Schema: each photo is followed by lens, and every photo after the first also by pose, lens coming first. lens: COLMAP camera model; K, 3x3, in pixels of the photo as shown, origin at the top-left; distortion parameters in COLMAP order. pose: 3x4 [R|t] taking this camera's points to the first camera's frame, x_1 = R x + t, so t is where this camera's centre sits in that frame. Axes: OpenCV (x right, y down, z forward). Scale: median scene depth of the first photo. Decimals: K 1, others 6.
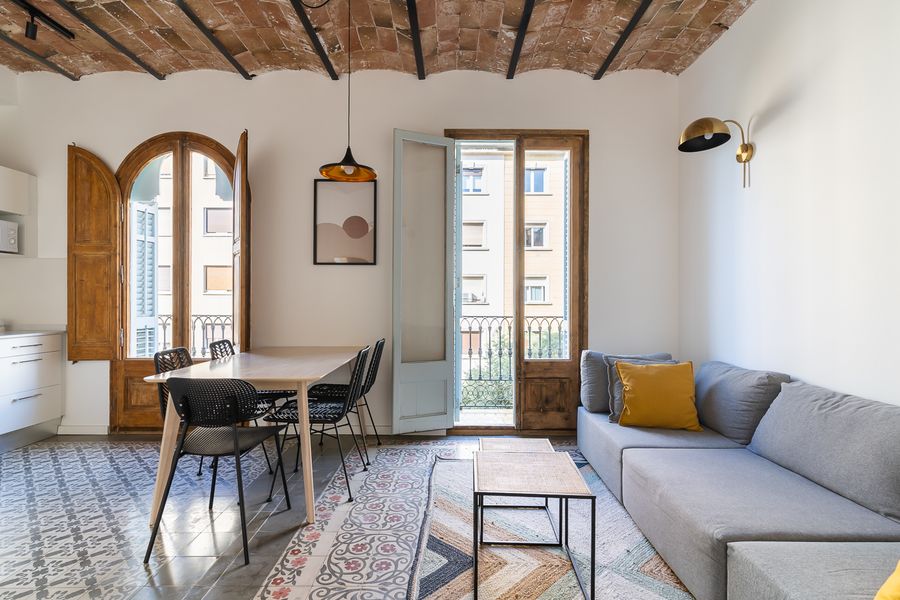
lens RADIAL K [[435.8, 0, 456.5], [0, 435.8, 299.6], [0, 0, 1]] dist [-0.000125, -0.000201]
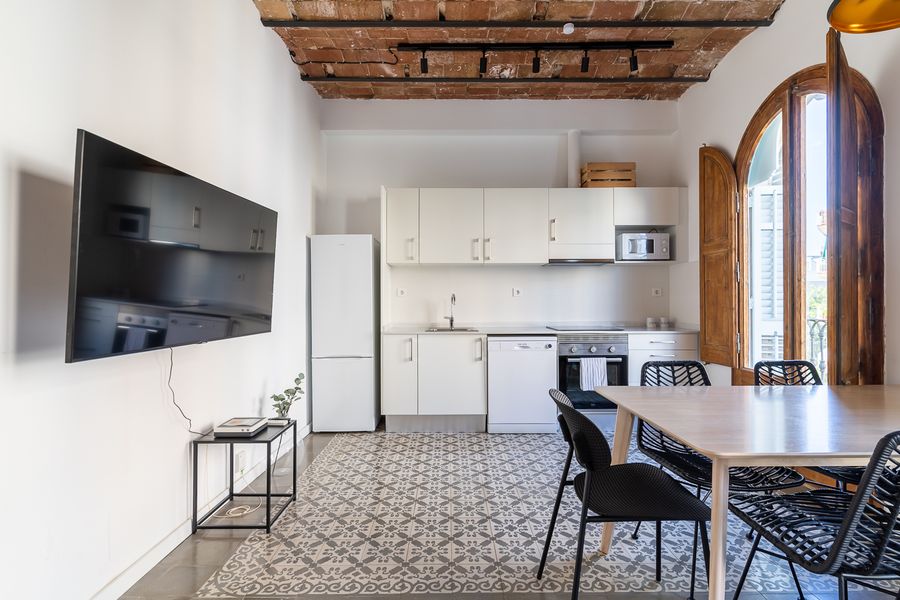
lens RADIAL K [[435.8, 0, 461.9], [0, 435.8, 300.9], [0, 0, 1]] dist [-0.000125, -0.000201]
pose [[0.008422, -0.000567, -0.999964, 0.118938], [0.003444, 0.999994, -0.000538, -0.000248], [0.999959, -0.003439, 0.008424, 0.433635]]
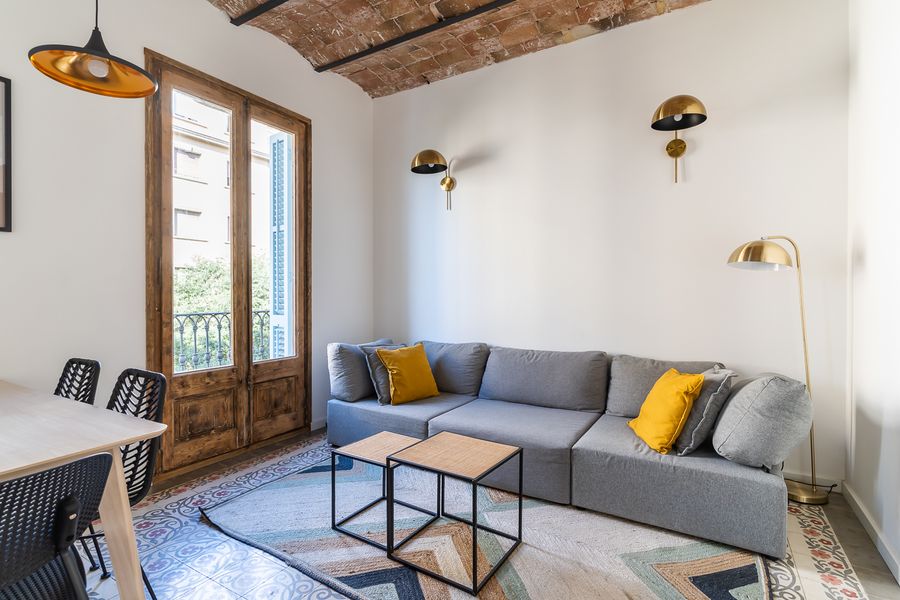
lens RADIAL K [[435.8, 0, 445.0], [0, 435.8, 296.4], [0, 0, 1]] dist [-0.000125, -0.000201]
pose [[0.526411, -0.008837, 0.850184, -0.379603], [-0.000923, 0.999939, 0.010965, -0.002679], [-0.850230, -0.006557, 0.526371, 0.227411]]
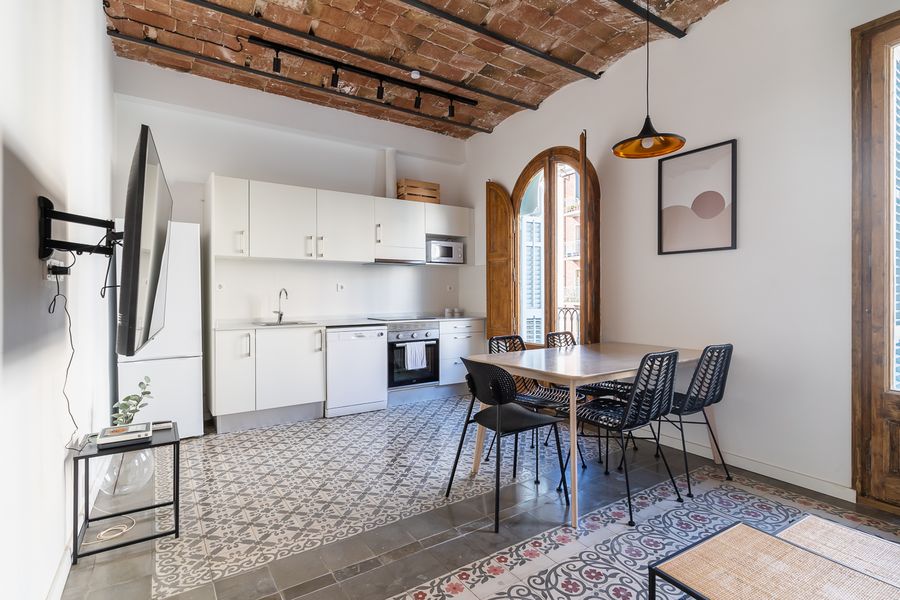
lens RADIAL K [[435.8, 0, 457.7], [0, 435.8, 298.3], [0, 0, 1]] dist [-0.000125, -0.000201]
pose [[0.556013, 0.002851, -0.831168, 0.199072], [0.005009, 0.999964, 0.006781, 0.001350], [0.831158, -0.007934, 0.555979, 0.158206]]
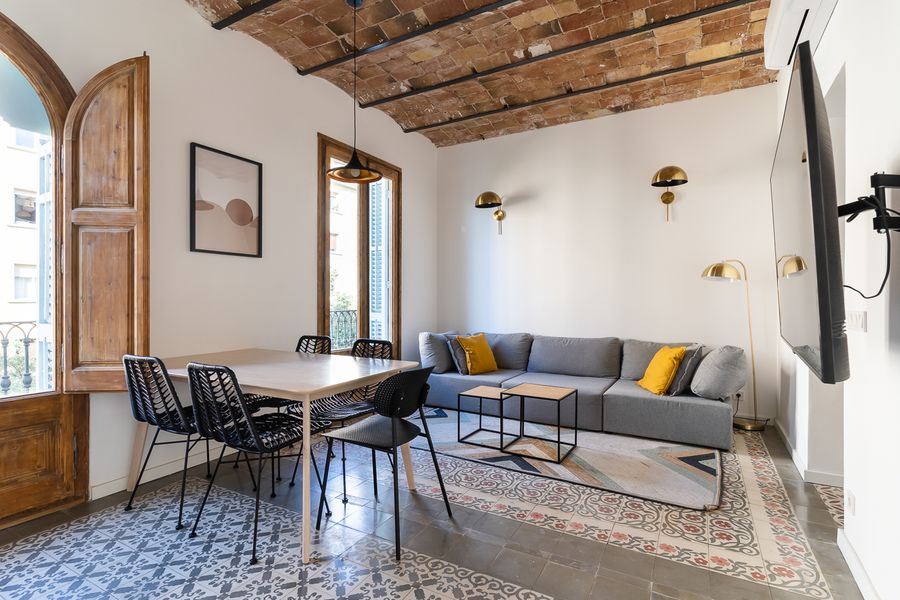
lens RADIAL K [[435.8, 0, 448.4], [0, 435.8, 300.3], [0, 0, 1]] dist [-0.000125, -0.000201]
pose [[0.501365, -0.006348, 0.865212, -0.785840], [-0.001410, 0.999966, 0.008154, 0.001145], [-0.865234, -0.005308, 0.501339, 0.210343]]
